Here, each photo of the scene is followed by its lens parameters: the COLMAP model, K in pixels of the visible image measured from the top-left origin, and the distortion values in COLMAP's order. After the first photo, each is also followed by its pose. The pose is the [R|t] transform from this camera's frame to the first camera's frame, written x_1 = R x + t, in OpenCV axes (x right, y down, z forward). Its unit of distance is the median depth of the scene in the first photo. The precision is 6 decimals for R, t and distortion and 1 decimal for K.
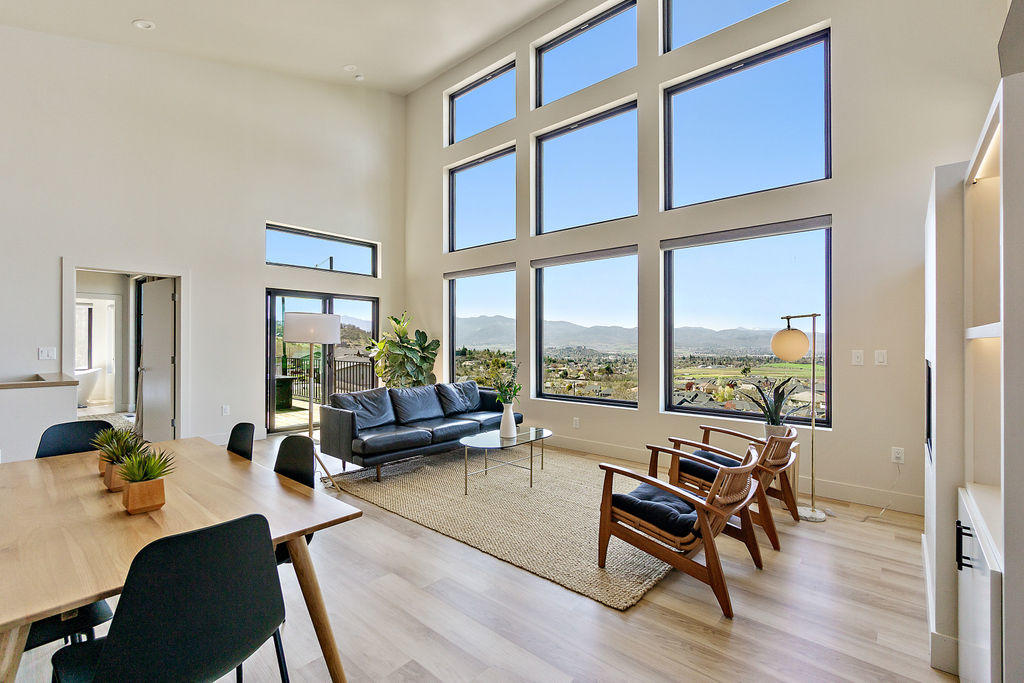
lens RADIAL K [[456.7, 0, 505.5], [0, 456.7, 340.1], [0, 0, 1]] dist [-0.002850, -0.000249]
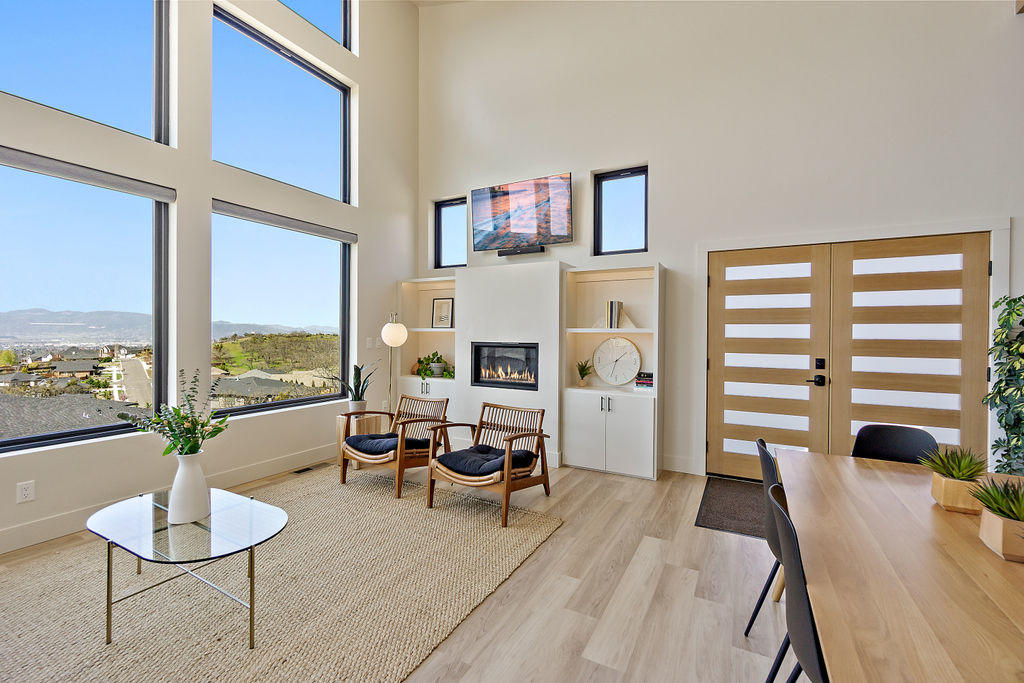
lens RADIAL K [[437.1, 0, 506.9], [0, 437.1, 336.4], [0, 0, 1]] dist [-0.000190, 0.000012]
pose [[-0.208998, -0.011360, 0.977850, -0.318315], [-0.012008, 0.999887, 0.009050, 0.001010], [-0.977842, -0.009851, -0.209110, 0.450043]]
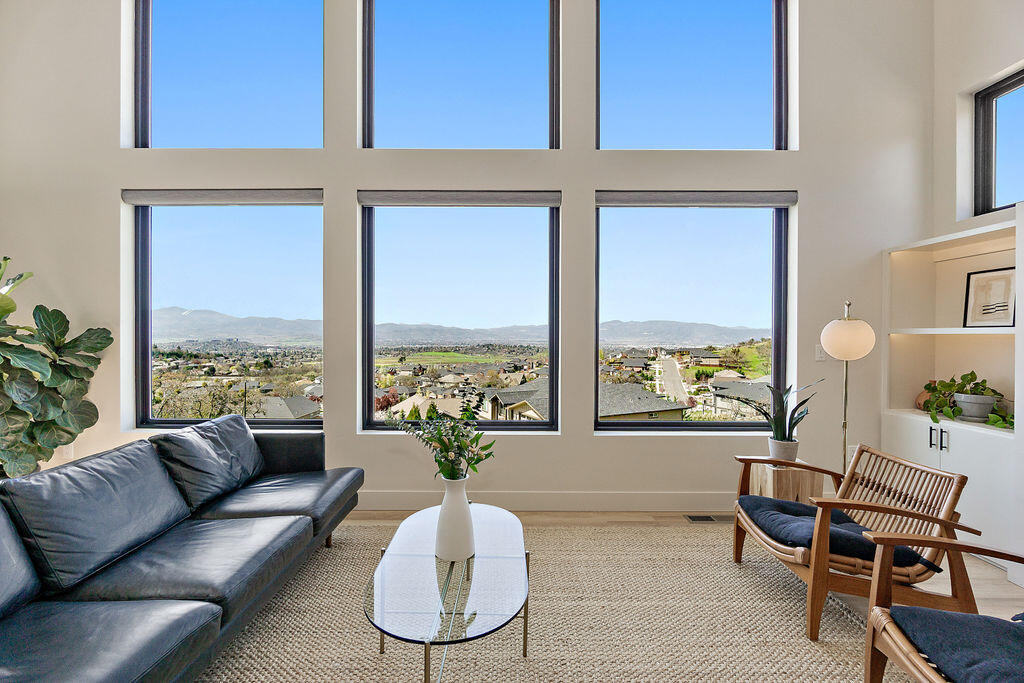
lens RADIAL K [[441.7, 0, 505.0], [0, 441.7, 337.3], [0, 0, 1]] dist [-0.000886, -0.000212]
pose [[0.753907, -0.003226, 0.656974, -0.136186], [-0.004606, 0.999937, 0.010195, 0.001710], [-0.656965, -0.010713, 0.753845, 0.387788]]
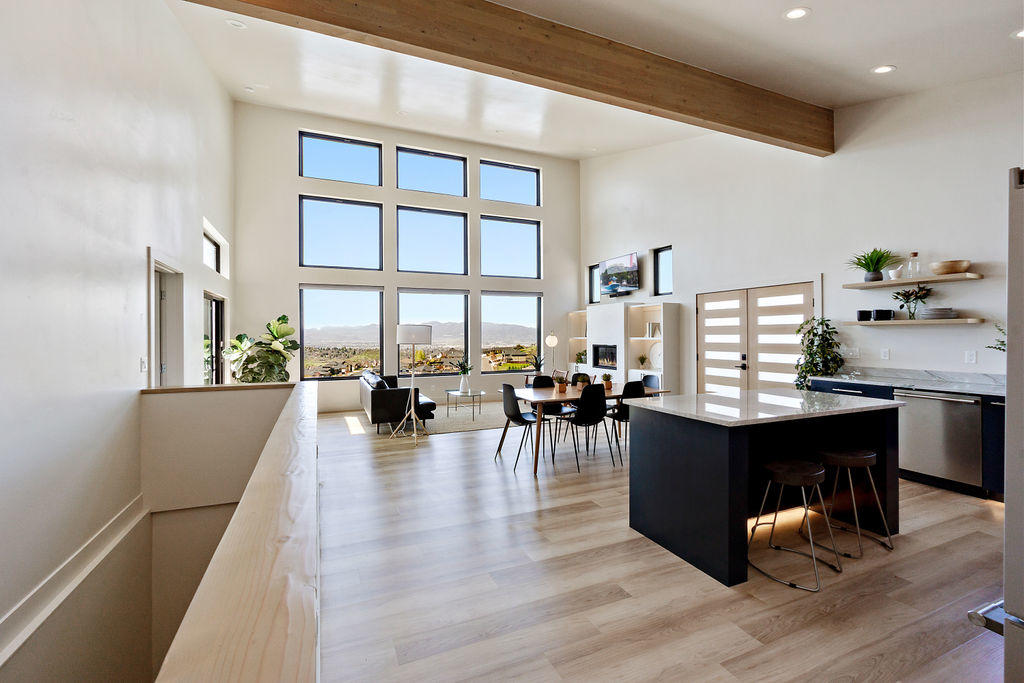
lens RADIAL K [[437.1, 0, 506.9], [0, 437.1, 336.4], [0, 0, 1]] dist [-0.000190, 0.000012]
pose [[0.431523, -0.005982, 0.902082, -0.917777], [0.002285, 0.999982, 0.005538, -0.015829], [-0.902099, -0.000328, 0.431529, 0.036484]]
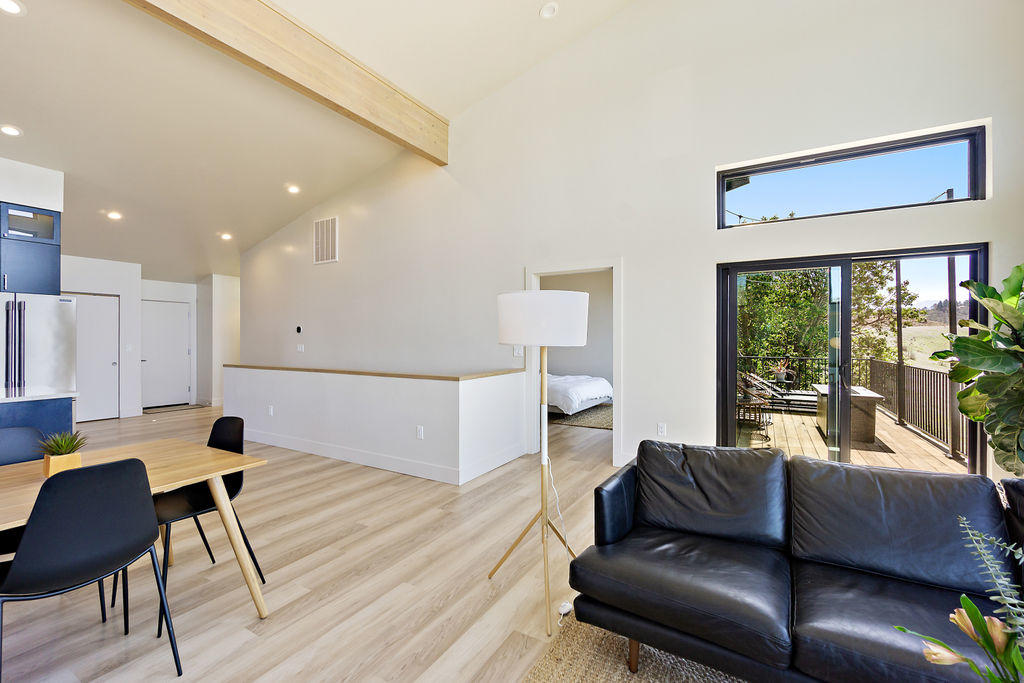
lens RADIAL K [[441.7, 0, 505.0], [0, 441.7, 337.3], [0, 0, 1]] dist [-0.000886, -0.000212]
pose [[0.181978, -0.007156, -0.983277, 0.064935], [0.006598, 0.999960, -0.006056, -0.000405], [0.983281, -0.005386, 0.182018, 0.476008]]
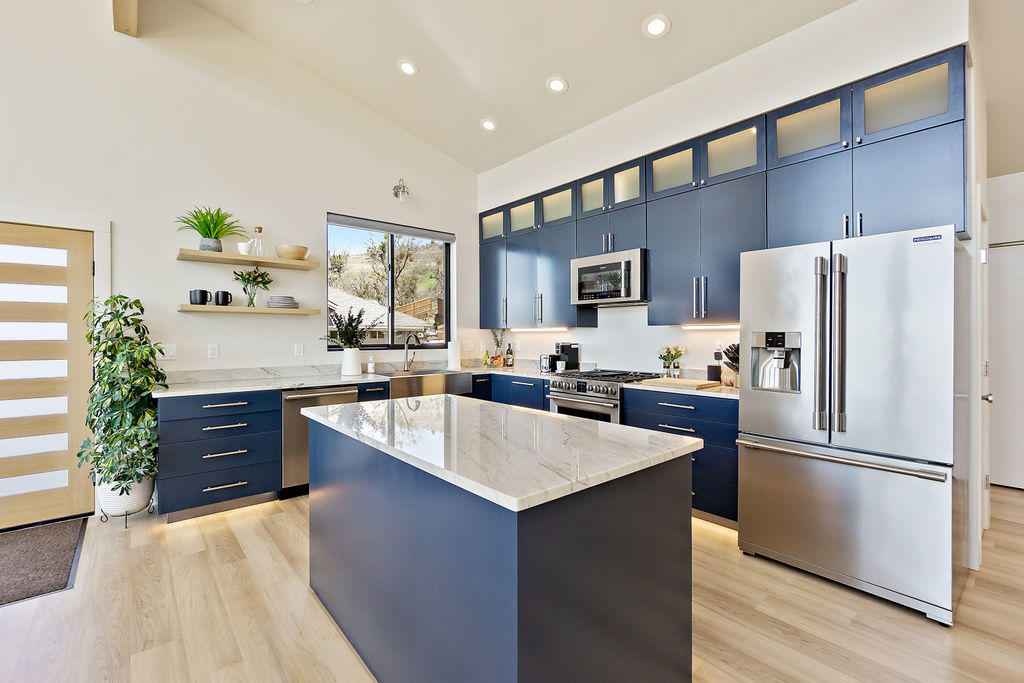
lens RADIAL K [[444.3, 0, 518.8], [0, 444.3, 335.3], [0, 0, 1]] dist [-0.001936, 0.000111]
pose [[-0.991416, -0.000350, 0.130741, -0.478372], [-0.000757, 0.999995, -0.003068, -0.000240], [-0.130739, -0.003141, -0.991412, 0.266727]]
